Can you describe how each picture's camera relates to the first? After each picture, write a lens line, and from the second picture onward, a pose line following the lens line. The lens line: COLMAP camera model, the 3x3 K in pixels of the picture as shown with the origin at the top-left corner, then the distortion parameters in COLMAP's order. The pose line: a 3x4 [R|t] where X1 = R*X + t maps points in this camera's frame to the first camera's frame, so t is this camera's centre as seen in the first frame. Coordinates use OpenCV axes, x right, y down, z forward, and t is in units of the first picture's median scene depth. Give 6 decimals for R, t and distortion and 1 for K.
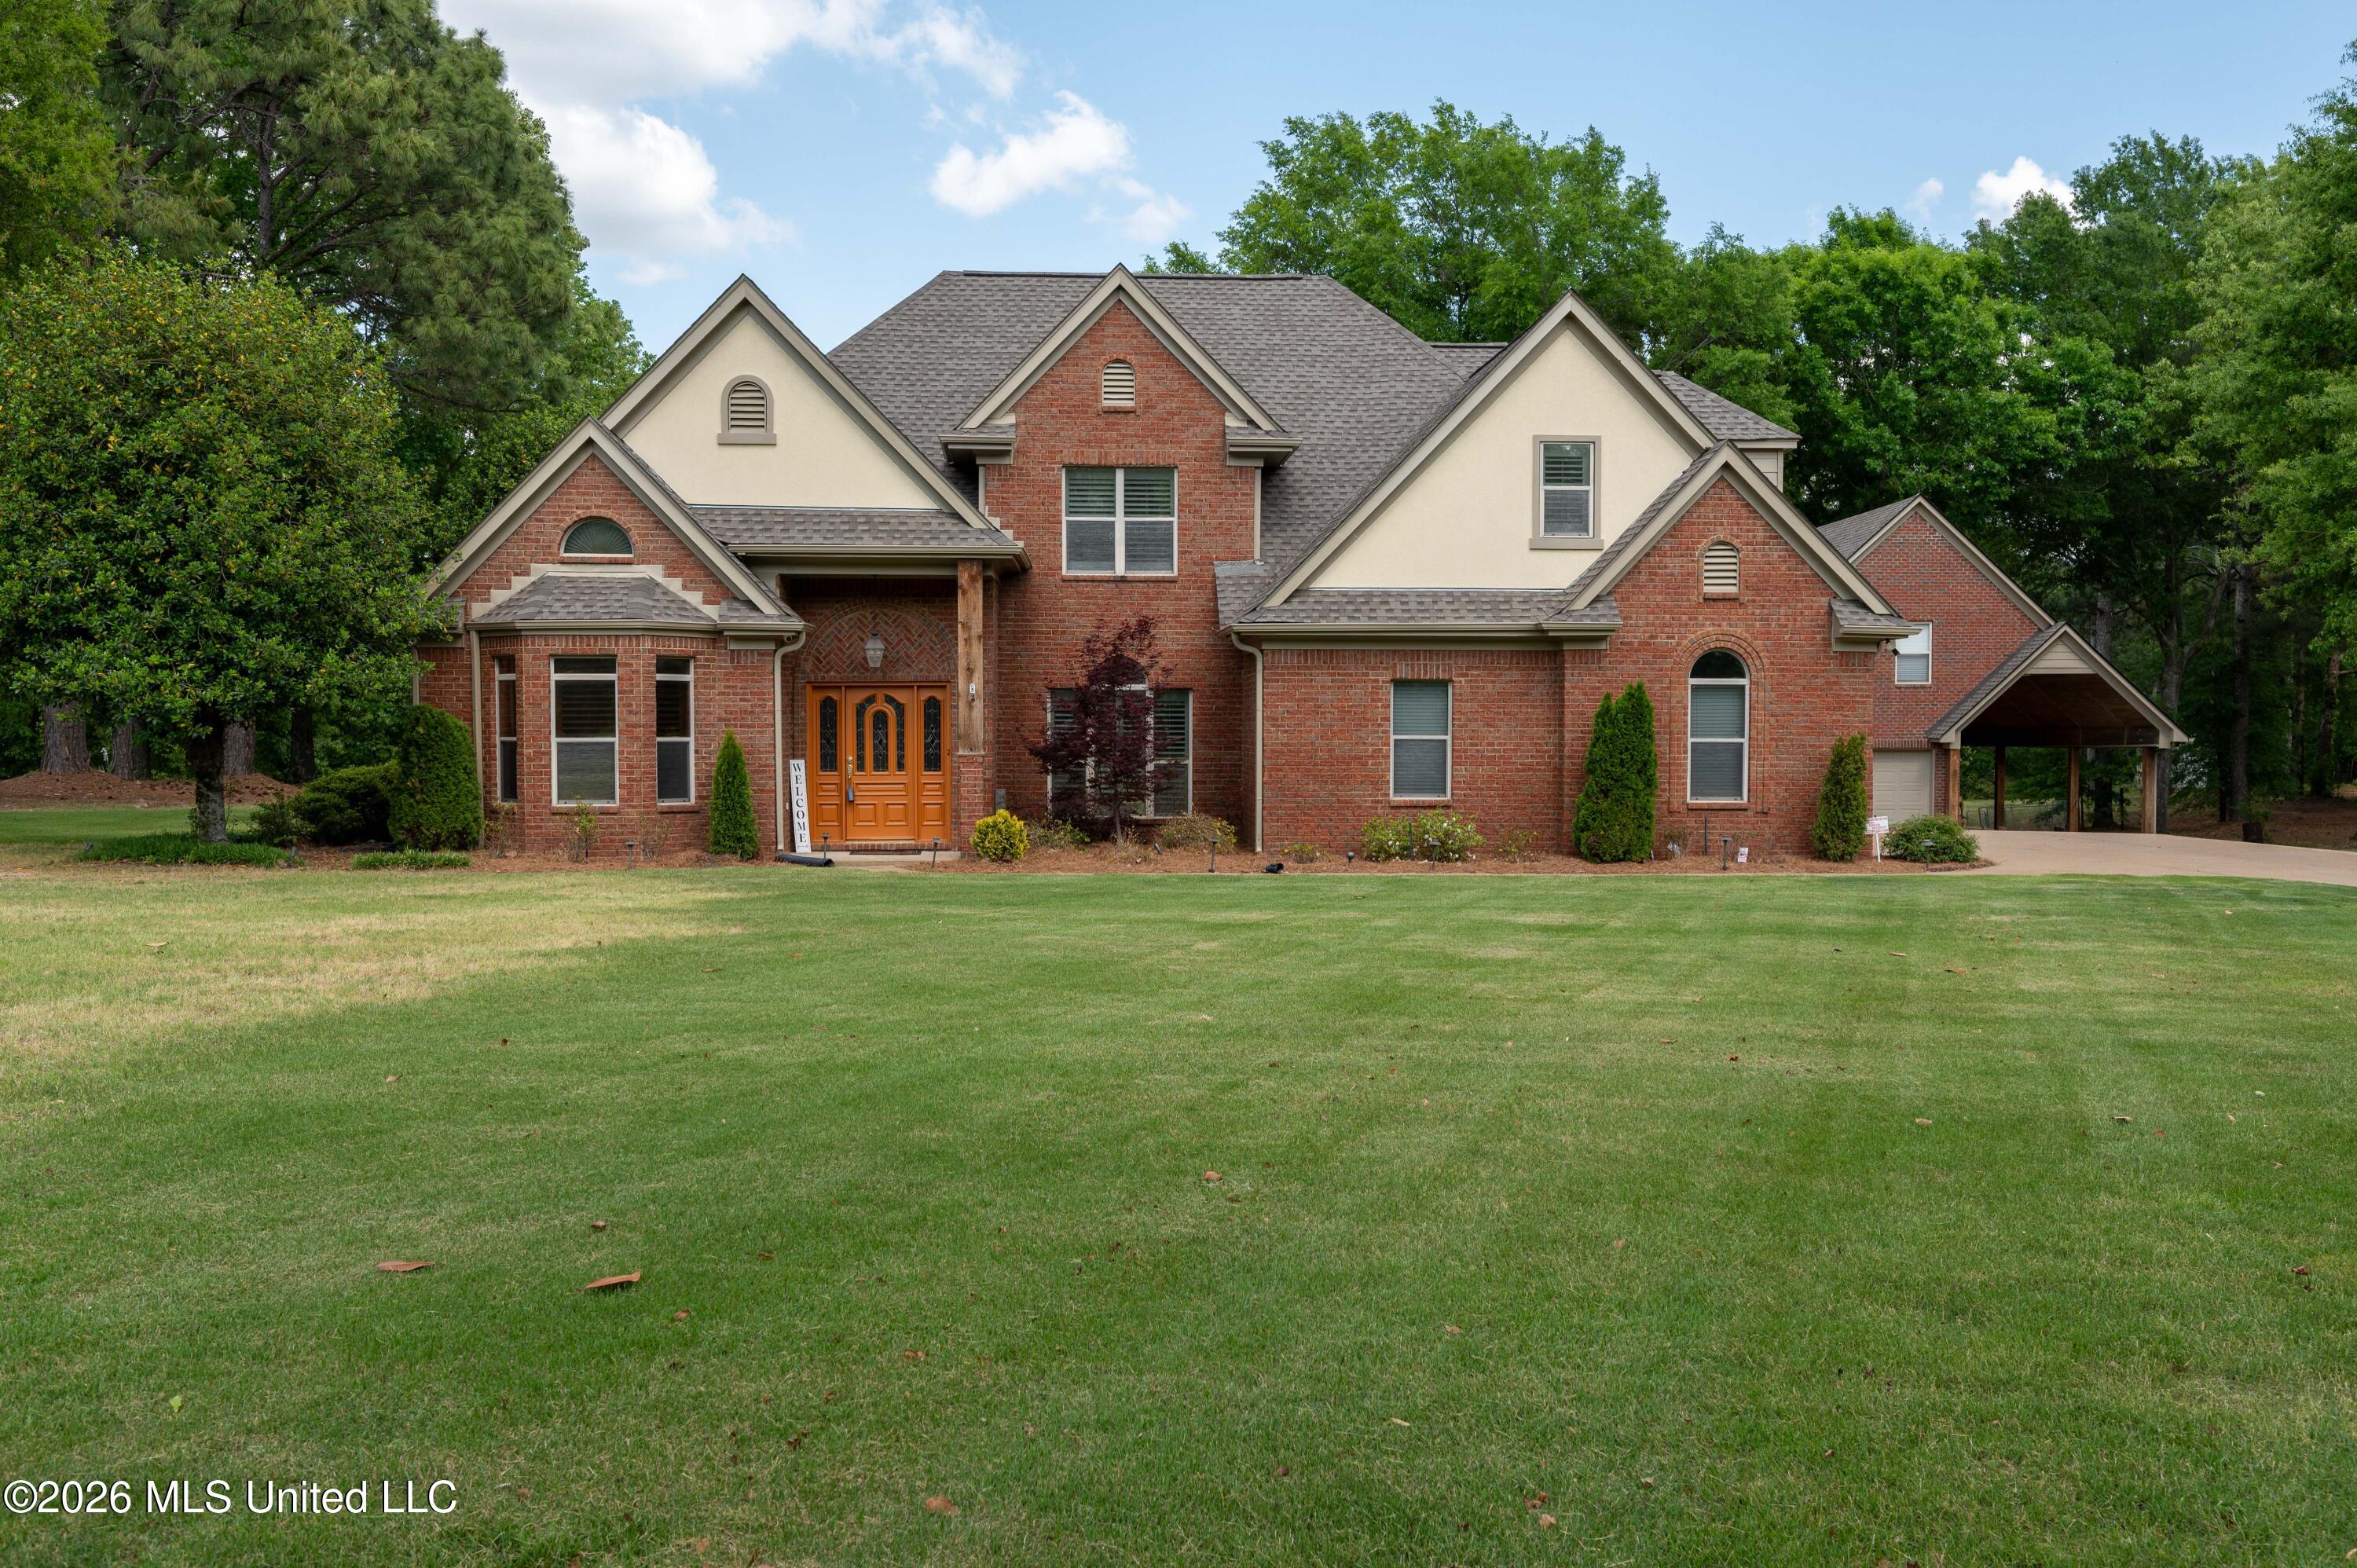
lens RADIAL K [[2031.2, 0, 1164.0], [0, 2031.2, 786.6], [0, 0, 1]] dist [-0.007491, 0.000888]
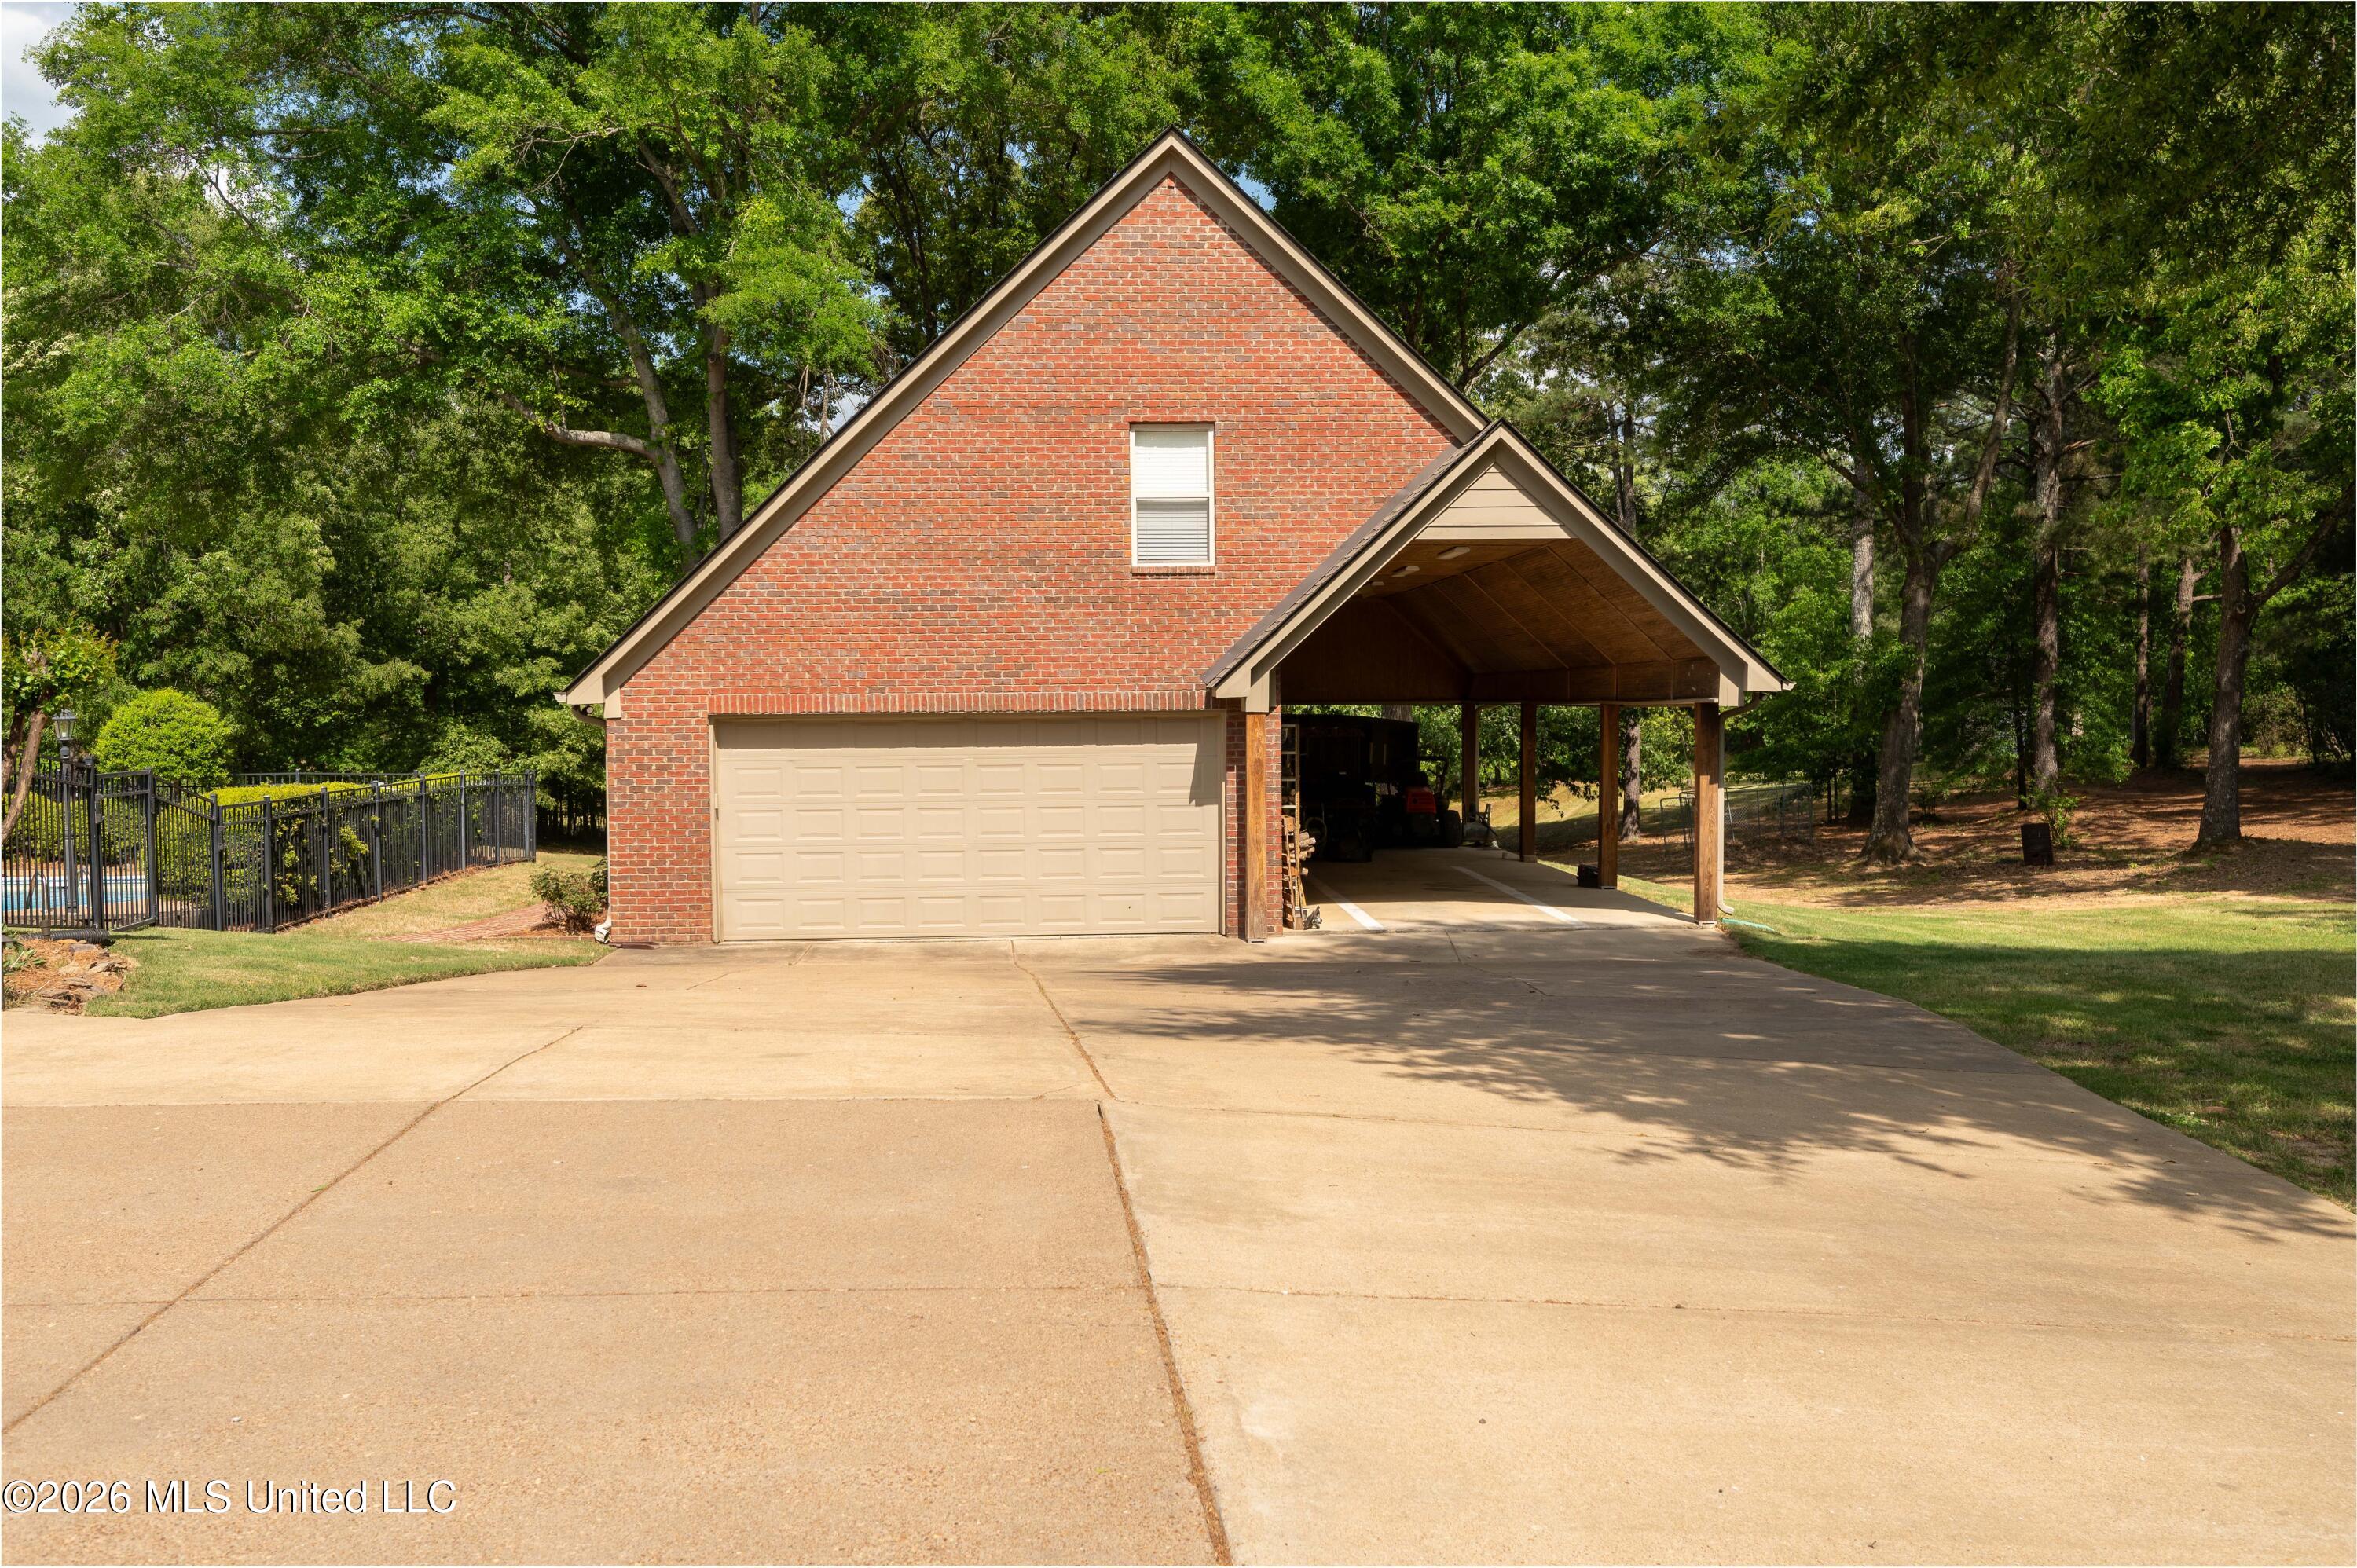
lens RADIAL K [[2031.2, 0, 1189.3], [0, 2031.2, 781.8], [0, 0, 1]] dist [-0.007491, 0.000888]
pose [[0.998871, -0.010105, 0.046418, 0.671981], [0.009424, 0.999845, 0.014881, -0.019190], [-0.046562, -0.014427, 0.998811, 1.059918]]
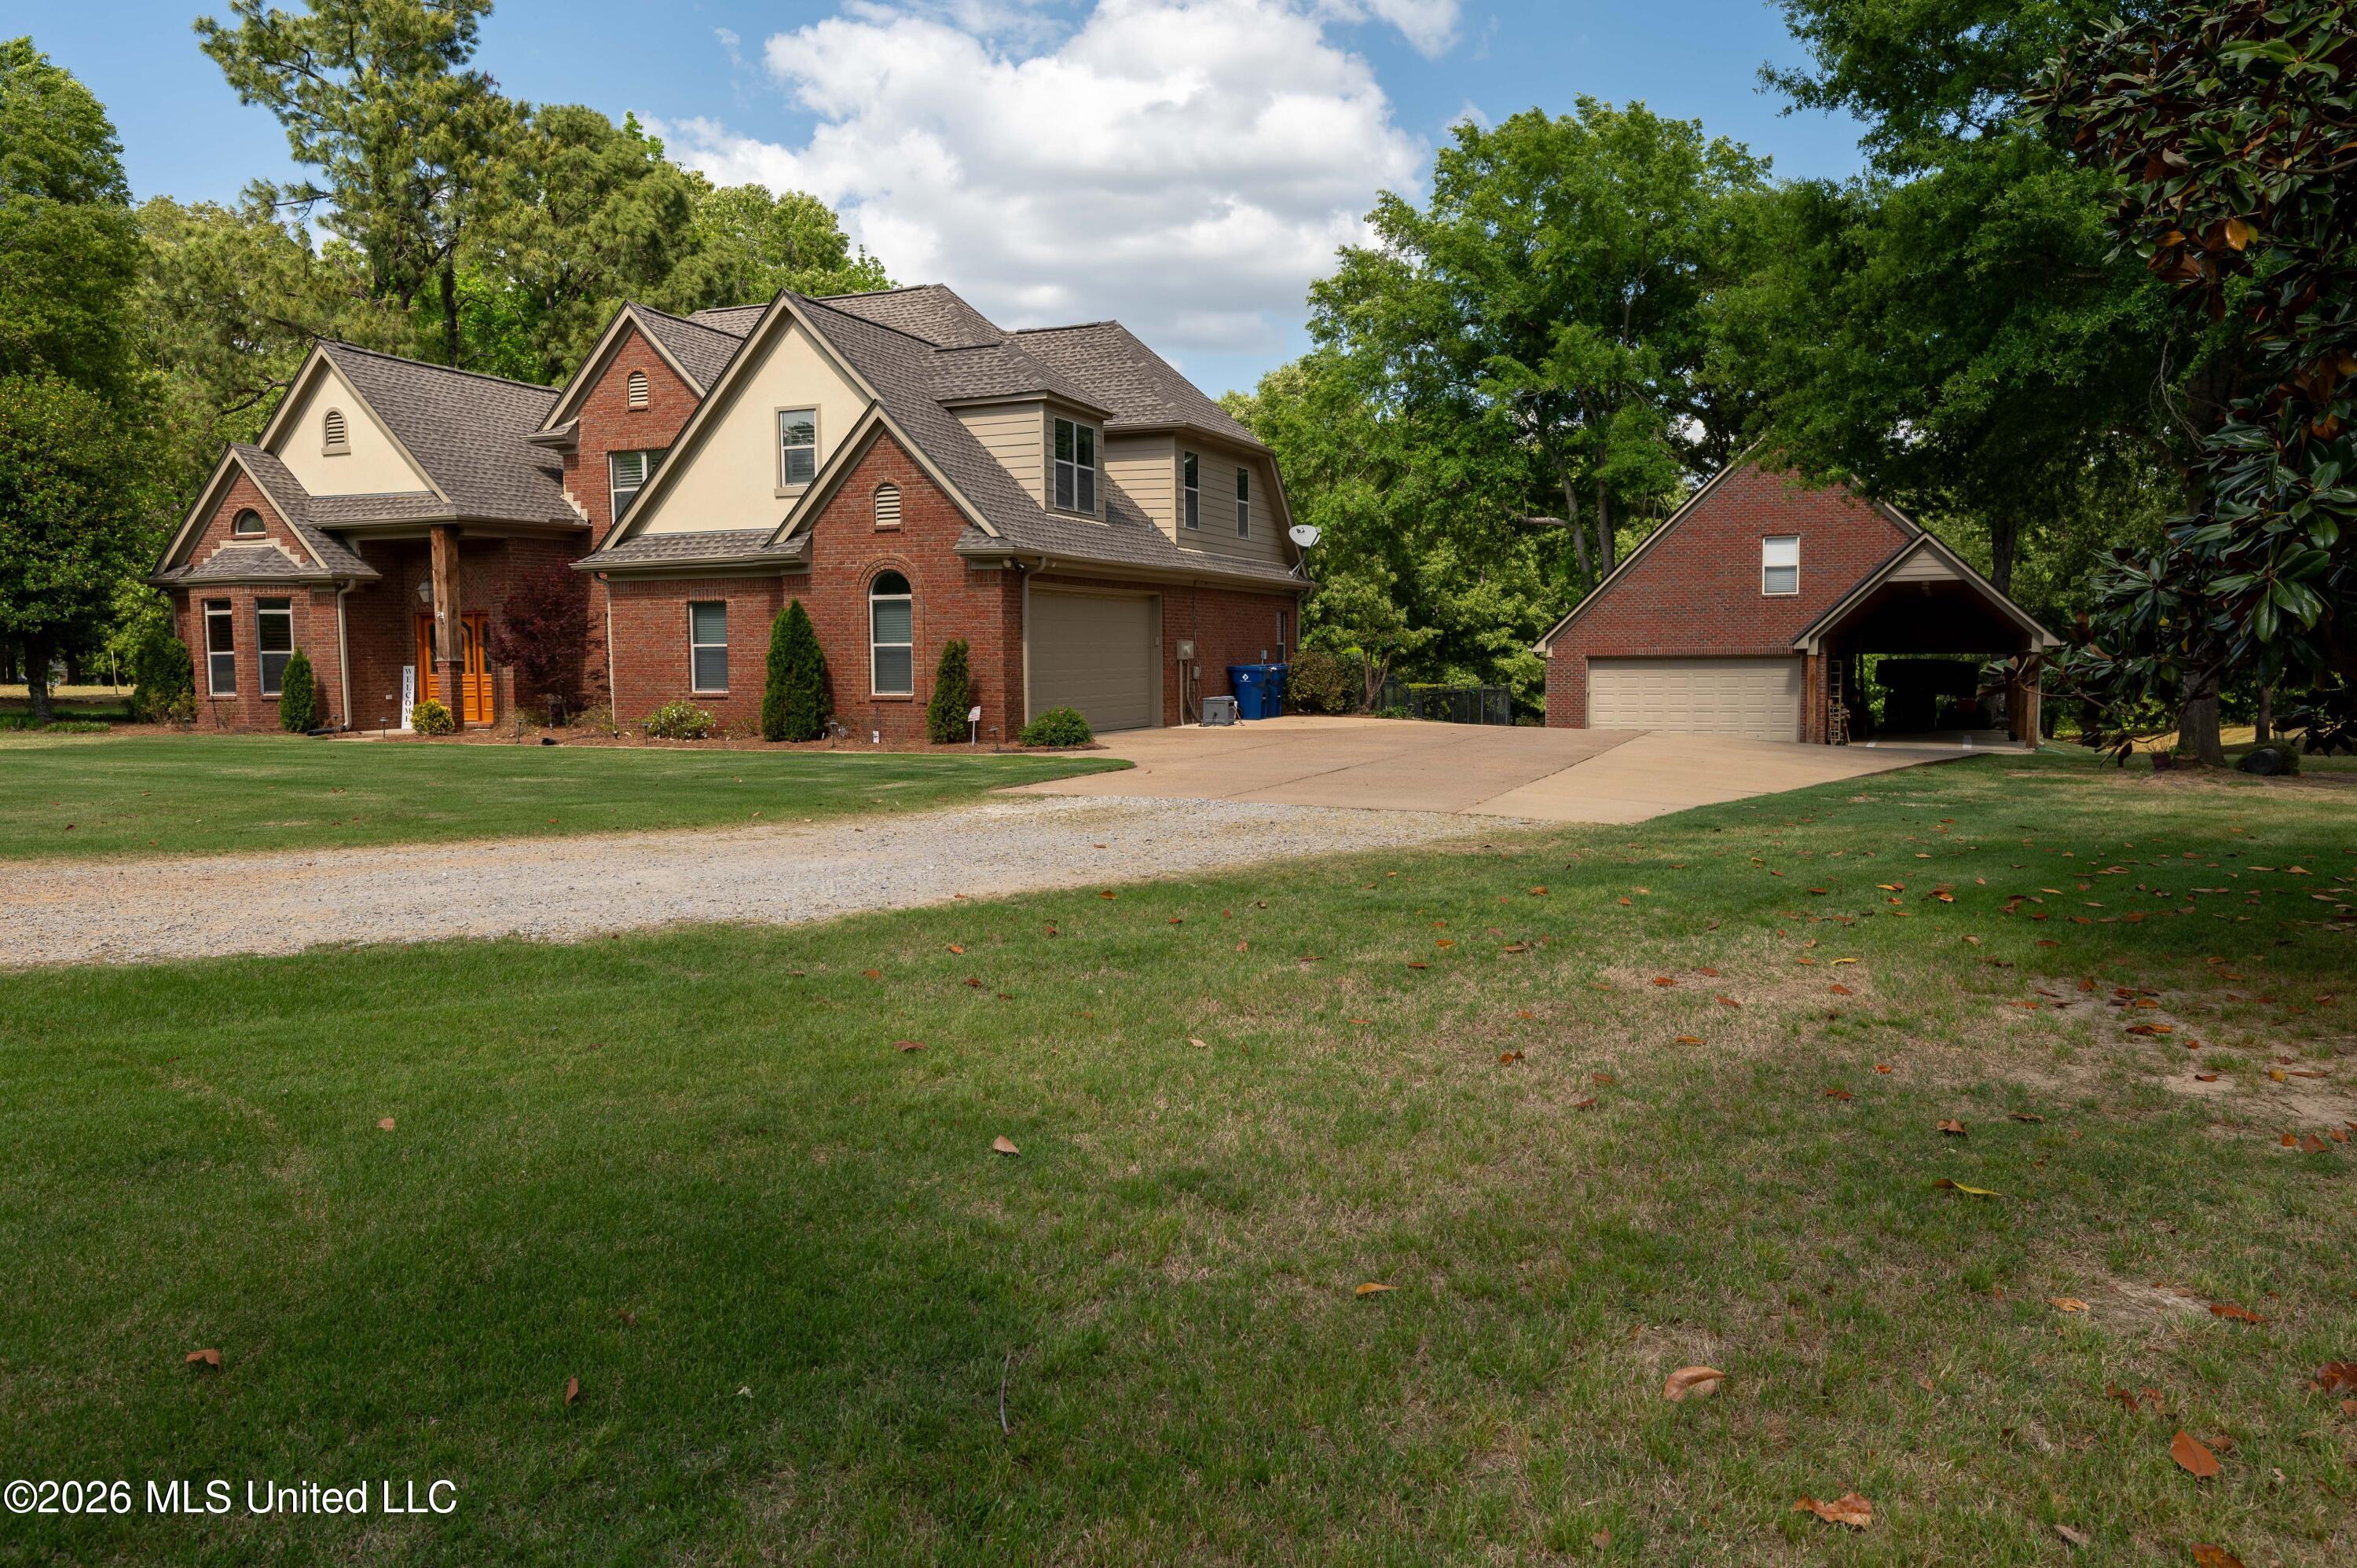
lens RADIAL K [[1598.5, 0, 1183.4], [0, 1598.5, 777.0], [0, 0, 1]] dist [-0.005853, 0.000925]
pose [[0.901943, 0.023795, -0.431199, 0.859575], [-0.002689, 0.998771, 0.049493, 0.008977], [0.431846, -0.043480, 0.900899, 0.195806]]
